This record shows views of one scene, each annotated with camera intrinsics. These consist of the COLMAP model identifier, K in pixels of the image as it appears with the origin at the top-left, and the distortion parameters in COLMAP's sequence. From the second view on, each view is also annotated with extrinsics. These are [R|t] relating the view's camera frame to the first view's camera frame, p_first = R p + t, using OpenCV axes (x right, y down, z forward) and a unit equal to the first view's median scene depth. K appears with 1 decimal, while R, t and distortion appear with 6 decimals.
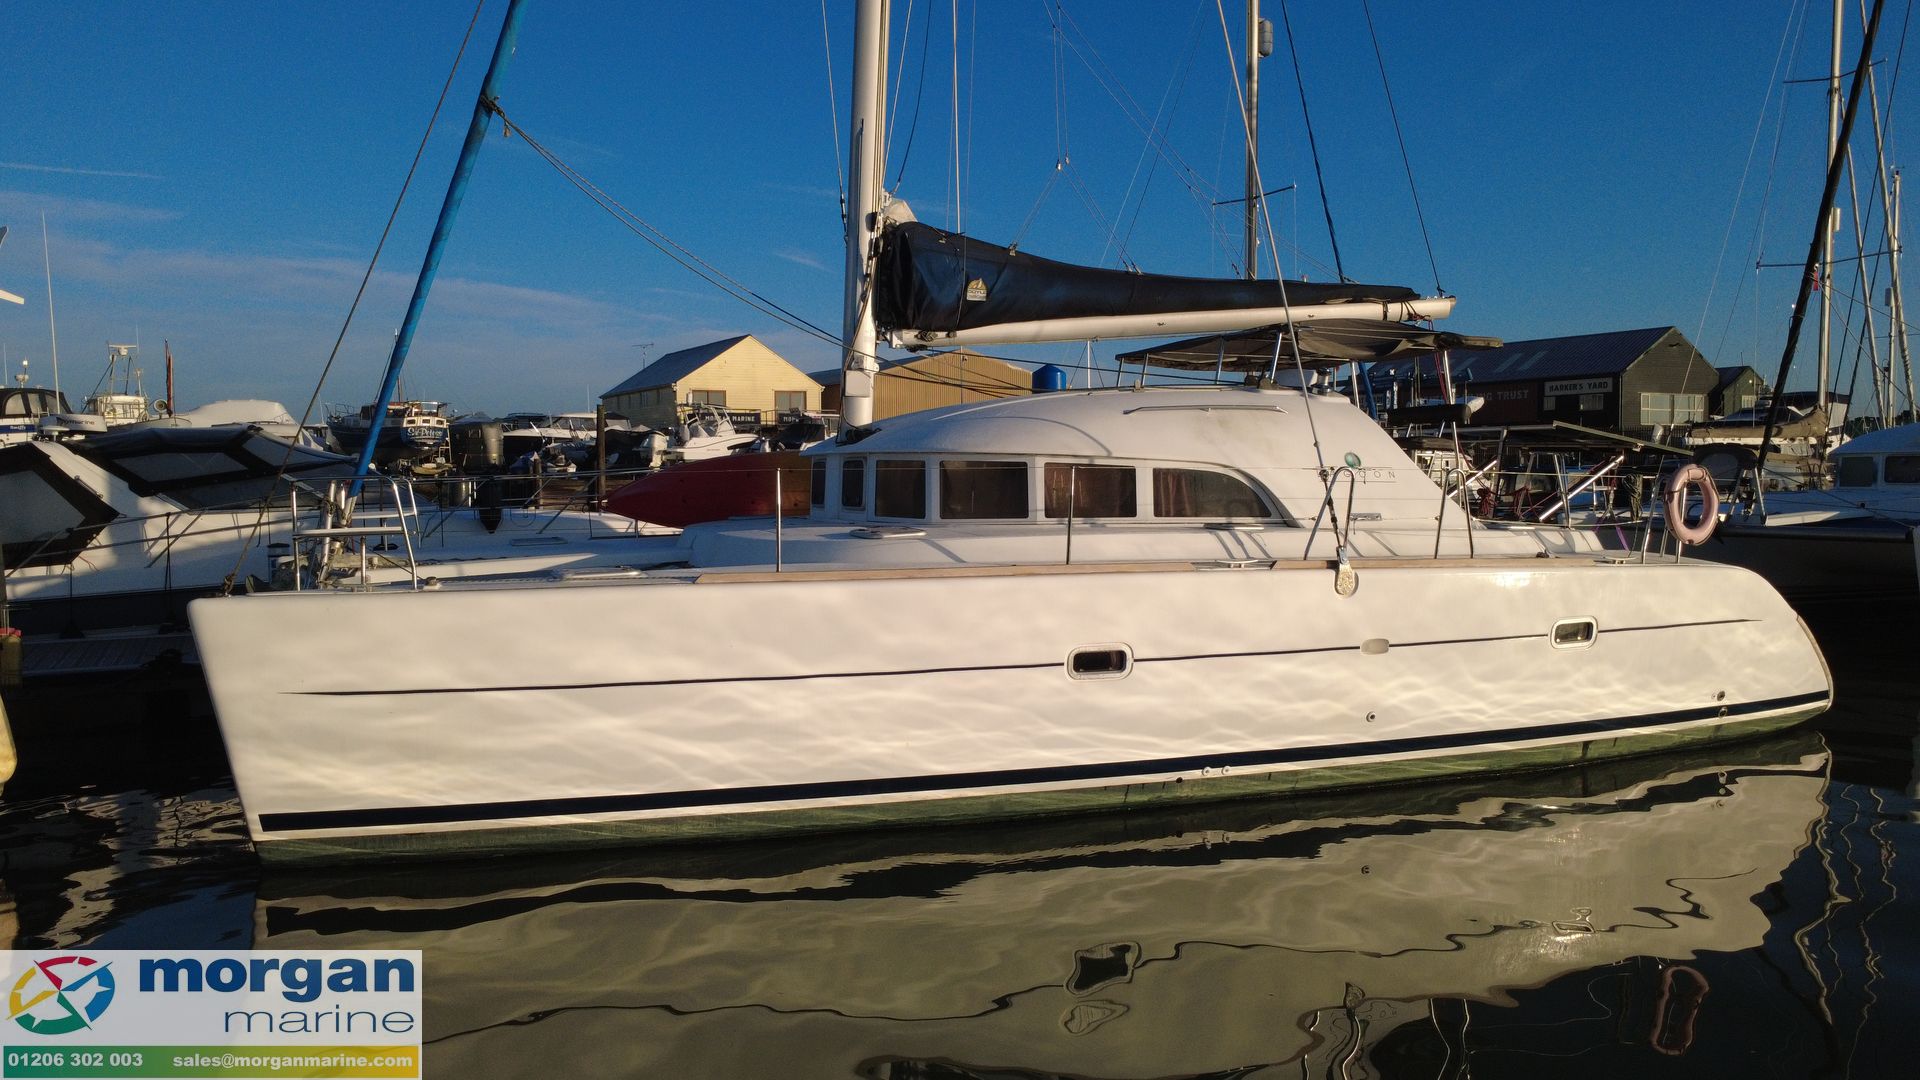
lens RADIAL K [[1390.5, 0, 960.0], [0, 1390.5, 540.0], [0, 0, 1]] dist [0.002592, -0.000695]
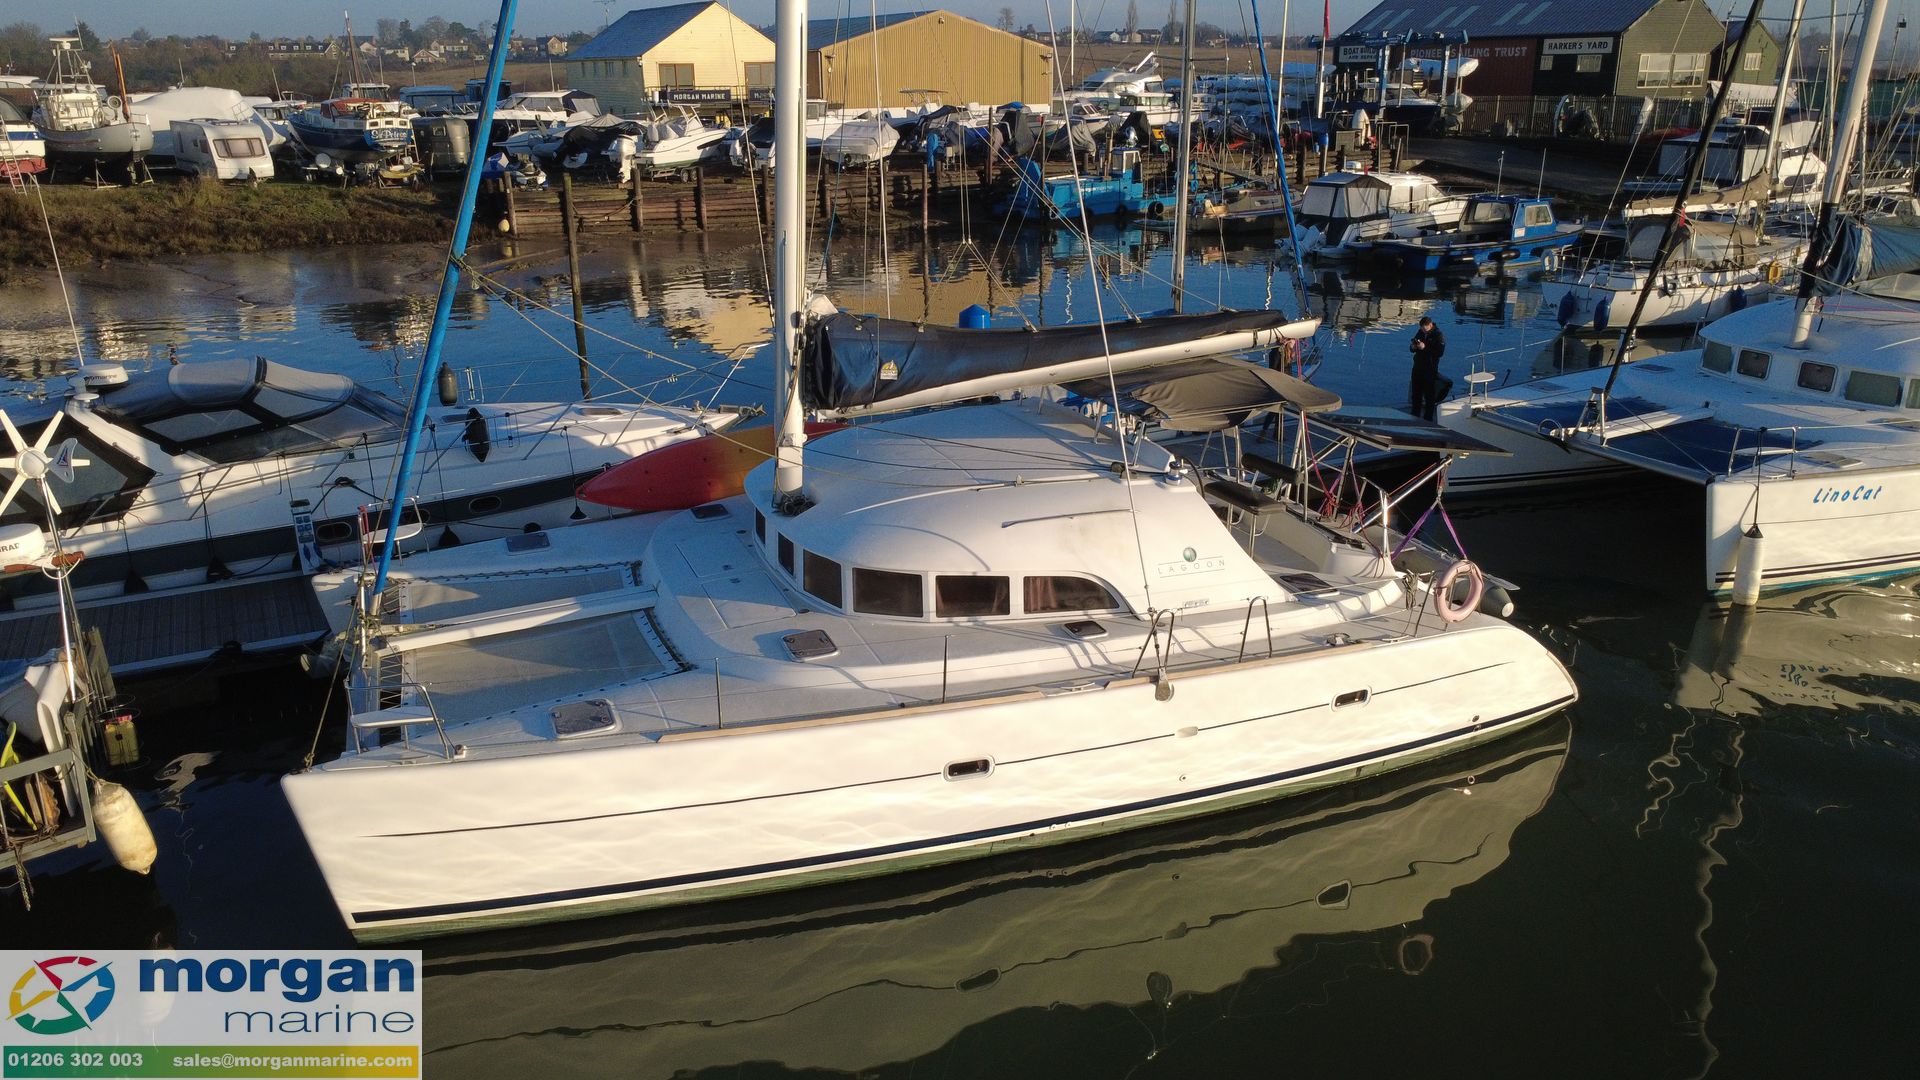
lens RADIAL K [[1390.5, 0, 960.0], [0, 1390.5, 540.0], [0, 0, 1]] dist [0.002592, -0.000695]
pose [[0.999967, -0.003017, 0.007478, 0.062111], [0.000868, 0.962261, 0.272126, -0.358675], [-0.008017, -0.272111, 0.962233, -0.158142]]
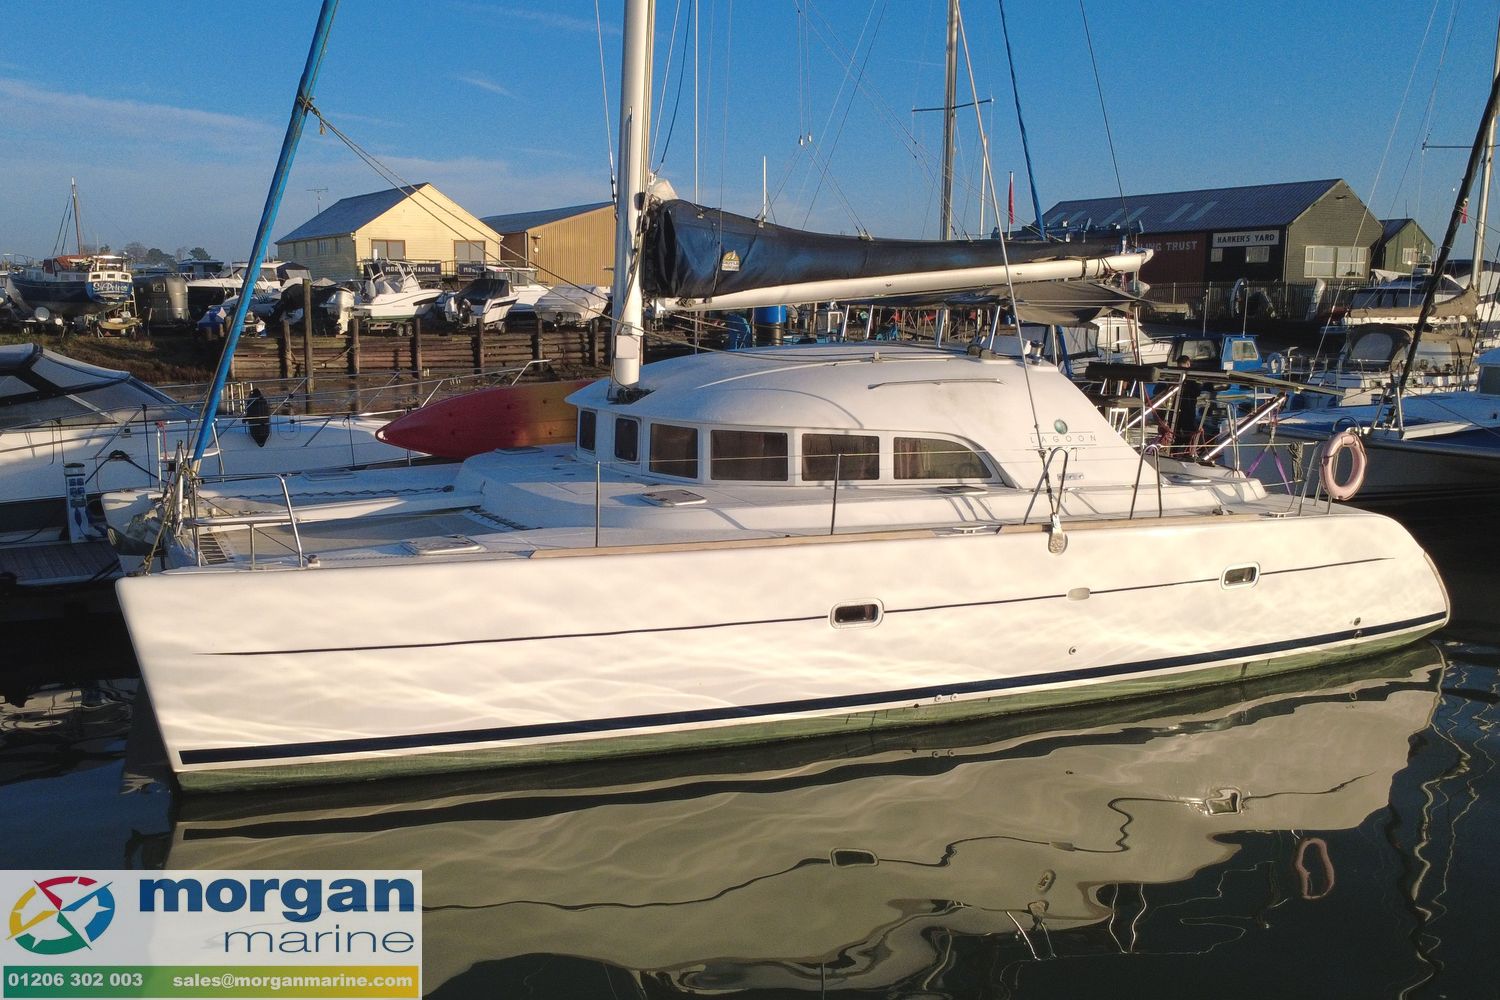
lens RADIAL K [[1391.5, 0, 671.7], [0, 1391.5, 516.5], [0, 0, 1]] dist [-0.006551, 0.019727]
pose [[0.999429, -0.000224, 0.033780, -0.073694], [-0.003234, 0.994751, 0.102277, -0.088637], [-0.033626, -0.102328, 0.994182, -0.139939]]
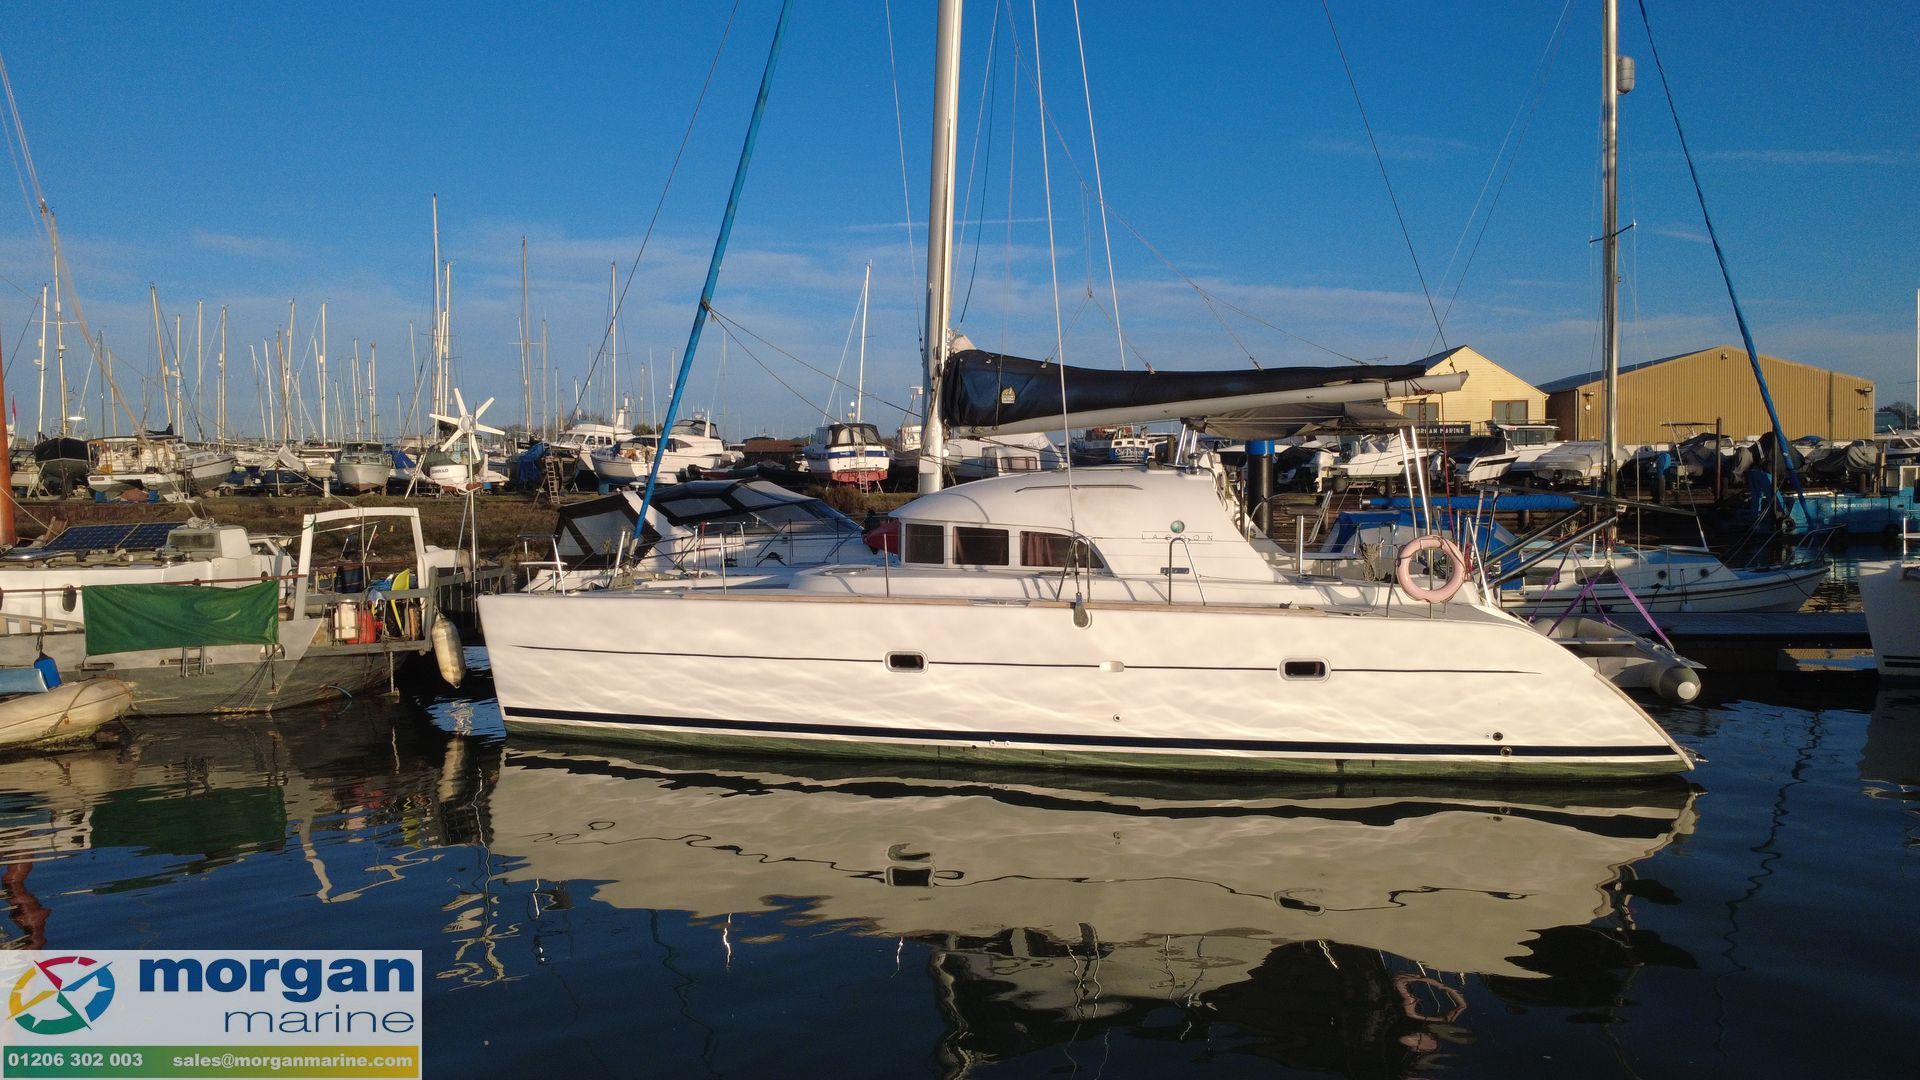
lens RADIAL K [[1390.5, 0, 960.0], [0, 1390.5, 540.0], [0, 0, 1]] dist [0.002592, -0.000695]
pose [[0.829668, 0.022199, -0.557815, 0.748562], [-0.022867, 0.999722, 0.005775, -0.042131], [0.557788, 0.007964, 0.829945, -0.180505]]
